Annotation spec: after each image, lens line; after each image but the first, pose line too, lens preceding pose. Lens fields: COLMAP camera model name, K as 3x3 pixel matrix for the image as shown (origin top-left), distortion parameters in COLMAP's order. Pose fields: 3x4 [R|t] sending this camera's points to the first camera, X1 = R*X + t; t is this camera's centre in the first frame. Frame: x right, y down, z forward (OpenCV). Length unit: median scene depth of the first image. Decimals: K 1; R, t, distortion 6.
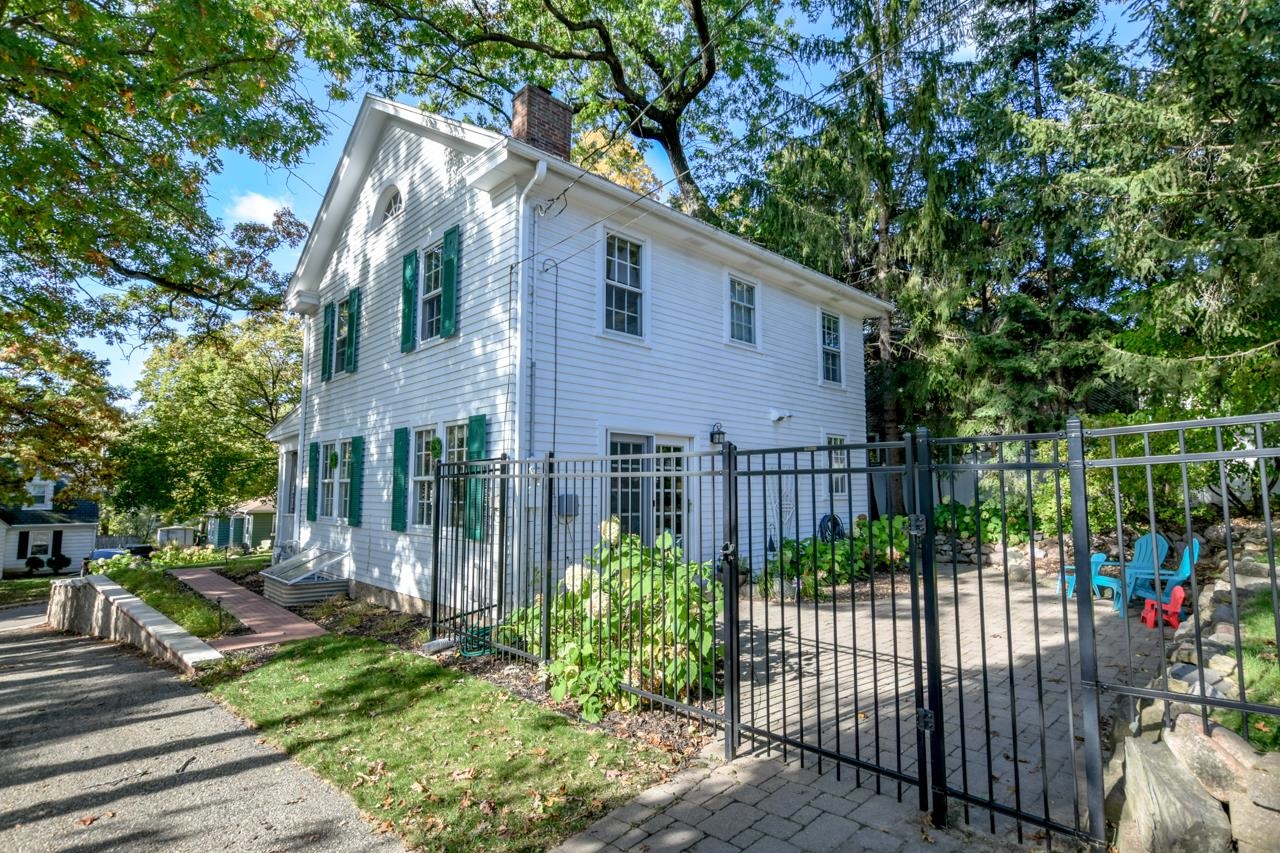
lens RADIAL K [[649.3, 0, 640.0], [0, 649.3, 426.5], [0, 0, 1]] dist [-0.000553, 0.000003]
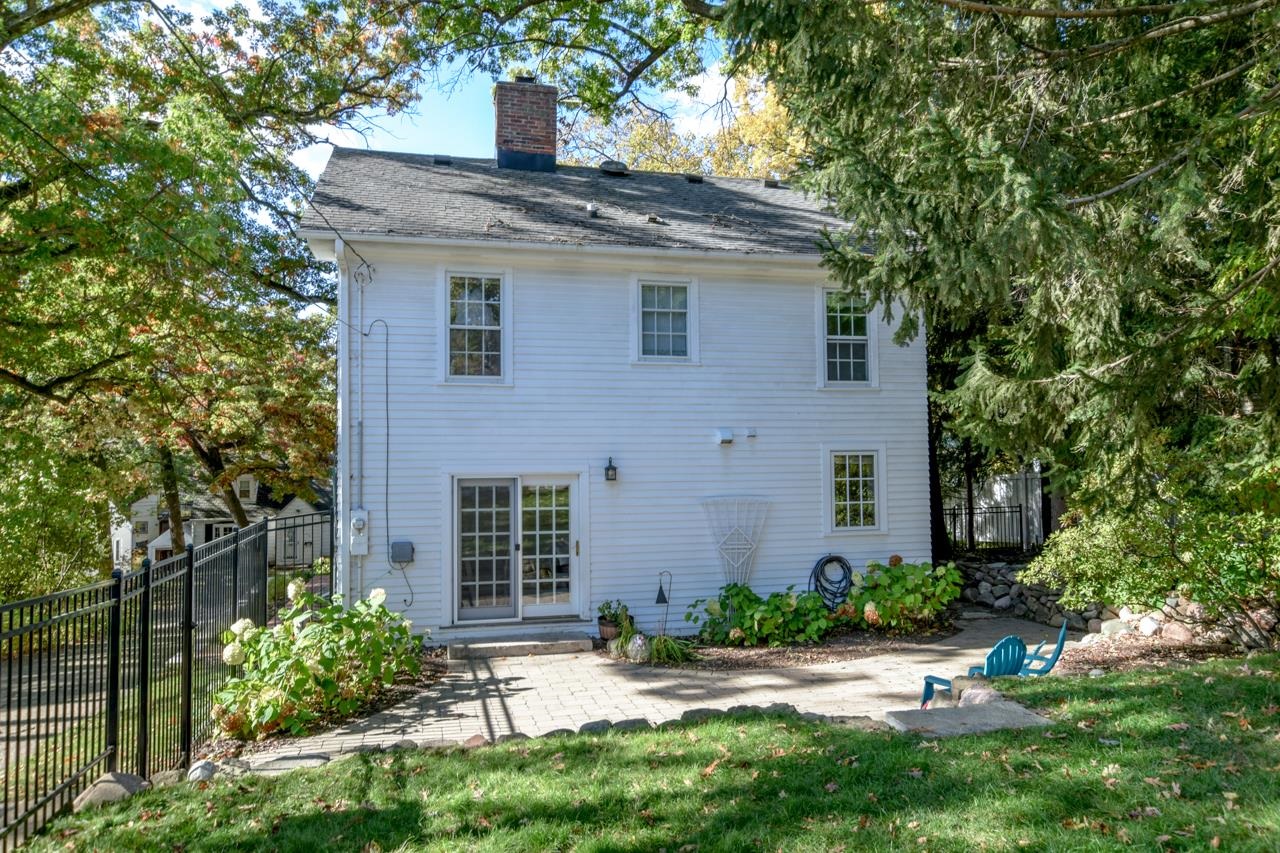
lens RADIAL K [[874.5, 0, 640.0], [0, 874.5, 426.5], [0, 0, 1]] dist [-0.000556, -0.000682]
pose [[0.869197, -0.034927, -0.493230, 0.817830], [0.064482, 0.996991, 0.043035, -0.105390], [0.490243, -0.069210, 0.868834, -0.036421]]
